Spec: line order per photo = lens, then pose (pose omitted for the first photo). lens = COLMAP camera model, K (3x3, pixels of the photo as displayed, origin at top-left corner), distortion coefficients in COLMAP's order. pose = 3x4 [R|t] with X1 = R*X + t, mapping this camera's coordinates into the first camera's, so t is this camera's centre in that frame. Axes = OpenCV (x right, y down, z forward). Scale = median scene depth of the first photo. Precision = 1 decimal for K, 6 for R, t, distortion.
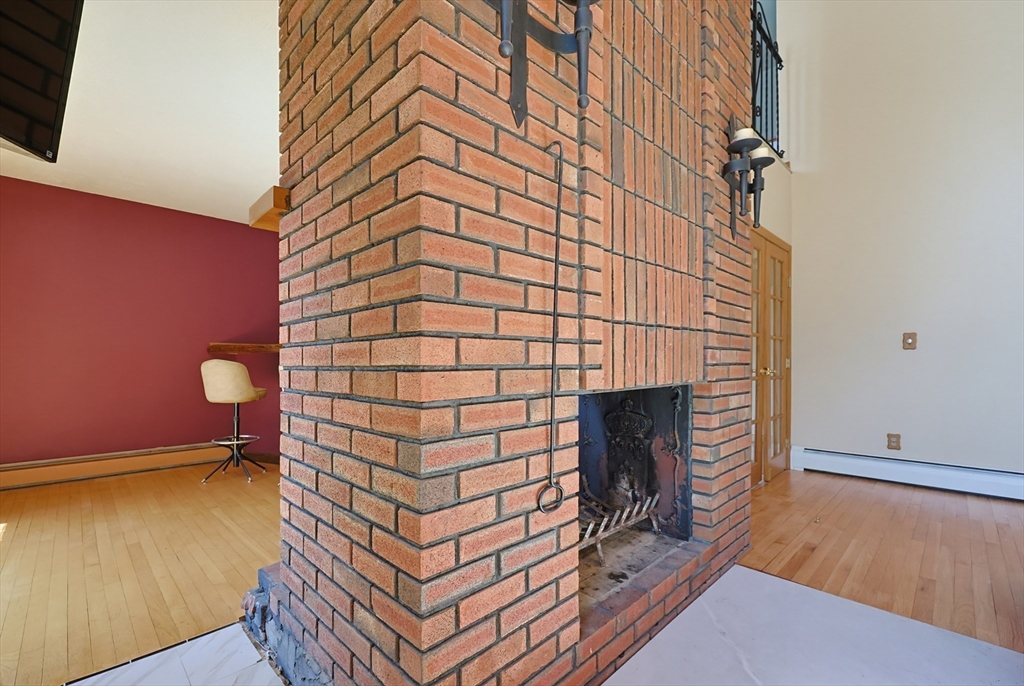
lens RADIAL K [[442.0, 0, 512.0], [0, 442.0, 364.8], [0, 0, 1]] dist [-0.001775, -0.000319]
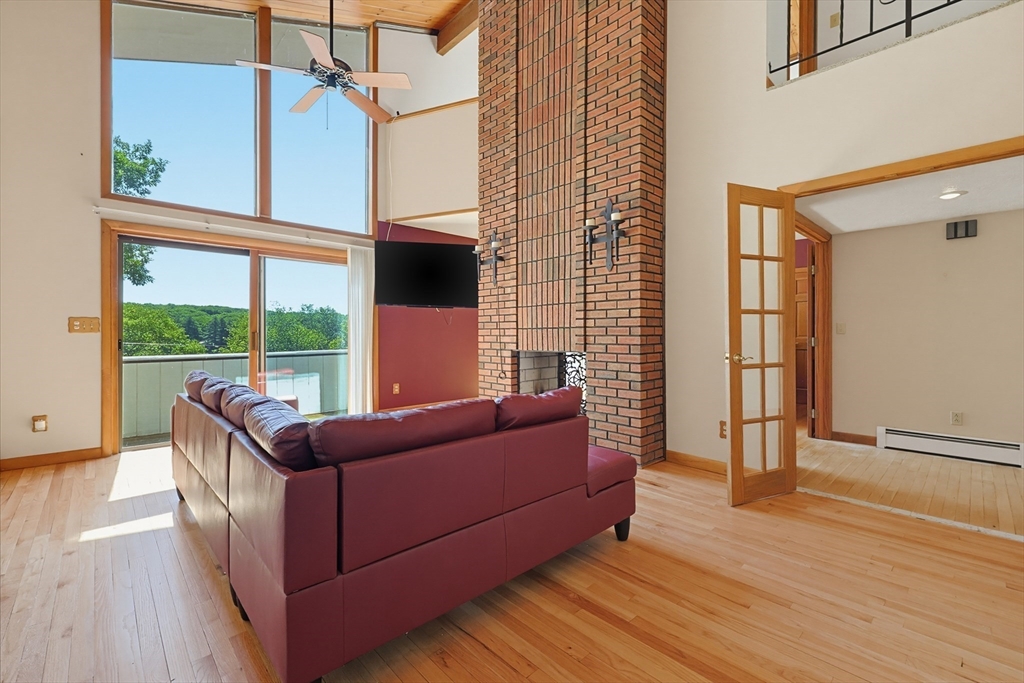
lens RADIAL K [[446.9, 0, 508.1], [0, 446.9, 341.8], [0, 0, 1]] dist [0.001185, 0.000115]
pose [[-0.038080, 0.021090, -0.999052, 3.762948], [-0.003675, 0.999768, 0.021245, -0.079630], [0.999268, 0.004481, -0.037994, 1.115990]]
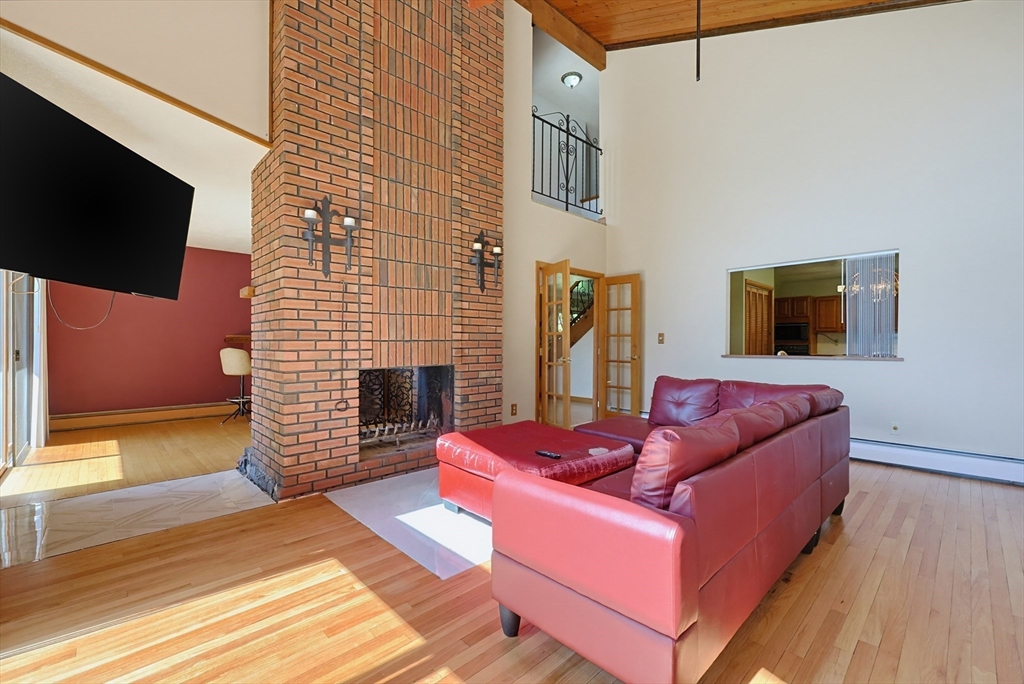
lens RADIAL K [[436.2, 0, 511.3], [0, 436.2, 344.7], [0, 0, 1]] dist [0.001705, 0.000014]
pose [[0.999654, 0.004233, -0.025953, 1.140651], [-0.004142, 0.999985, 0.003578, -0.096529], [0.025968, -0.003470, 0.999657, -1.610221]]
